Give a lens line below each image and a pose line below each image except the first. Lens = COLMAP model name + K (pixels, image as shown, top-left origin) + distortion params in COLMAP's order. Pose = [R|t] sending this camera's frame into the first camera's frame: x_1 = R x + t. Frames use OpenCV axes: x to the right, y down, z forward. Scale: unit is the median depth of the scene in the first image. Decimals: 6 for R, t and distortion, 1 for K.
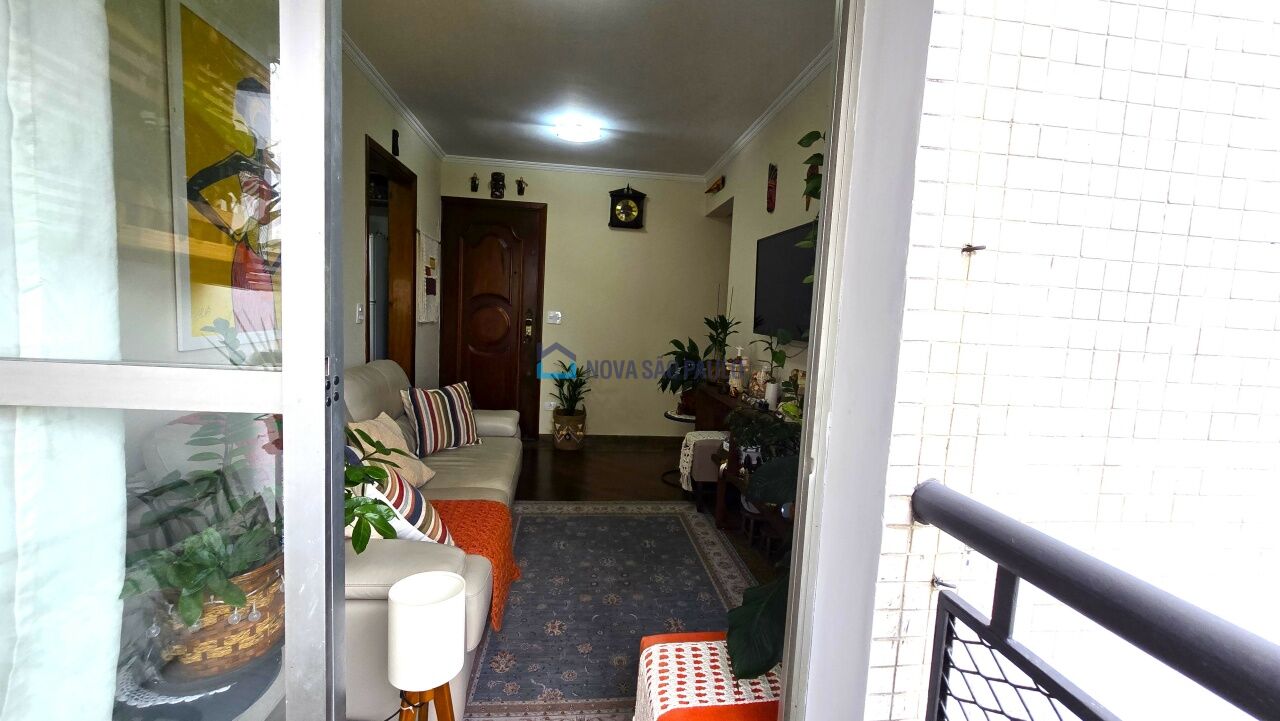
lens RADIAL K [[524.4, 0, 633.1], [0, 524.4, 360.1], [0, 0, 1]] dist [-0.002164, -0.000316]
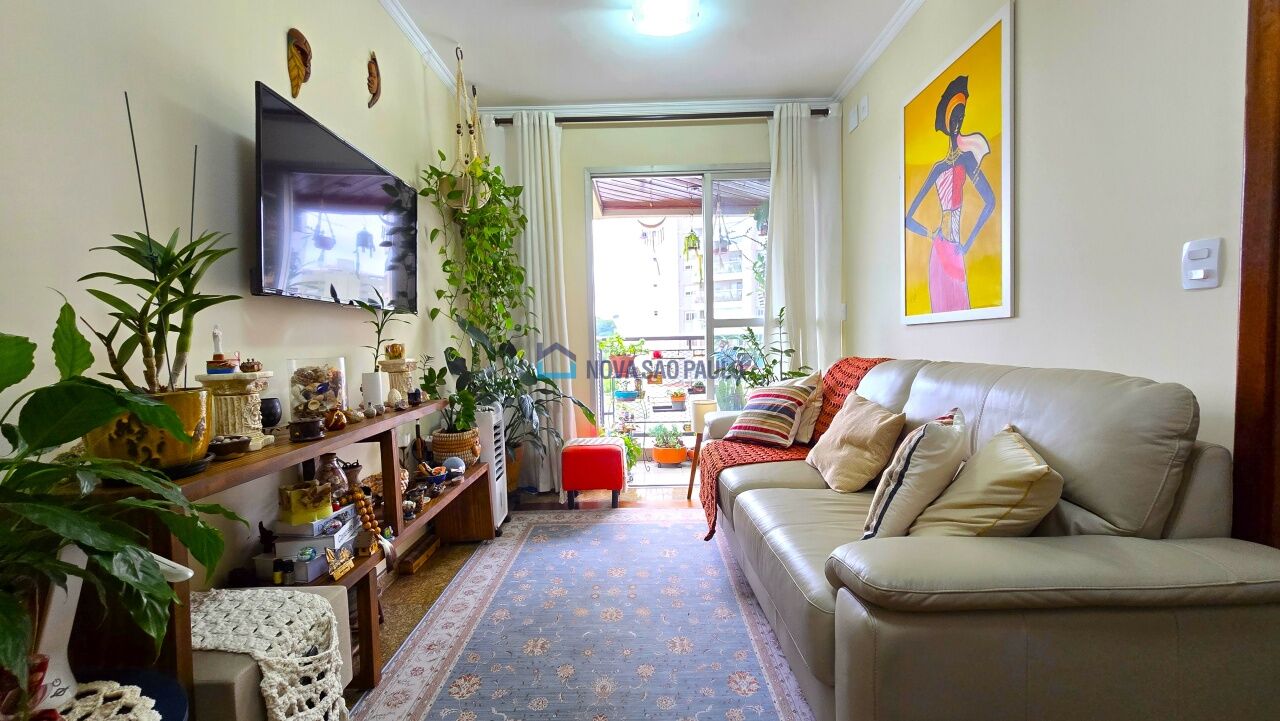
lens RADIAL K [[524.4, 0, 648.0], [0, 524.4, 361.0], [0, 0, 1]] dist [-0.002164, -0.000316]
pose [[-0.994653, -0.031777, 0.098264, -0.115791], [-0.017846, 0.990057, 0.139527, -0.052700], [-0.101721, 0.137028, -0.985331, 1.205734]]
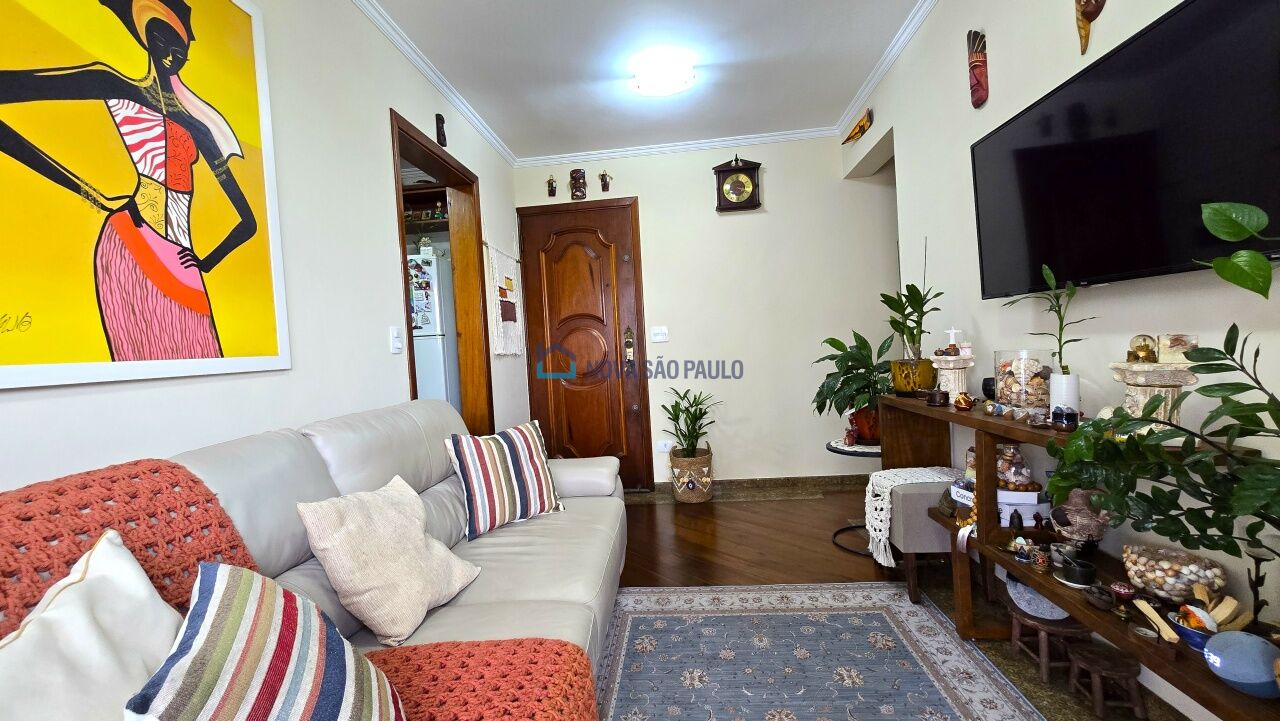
lens RADIAL K [[524.4, 0, 636.6], [0, 524.4, 359.7], [0, 0, 1]] dist [-0.002164, -0.000316]
pose [[0.972850, -0.104500, -0.206502, -0.031490], [0.089523, 0.992717, -0.080612, 0.024710], [0.213422, 0.059936, 0.975120, 0.289137]]
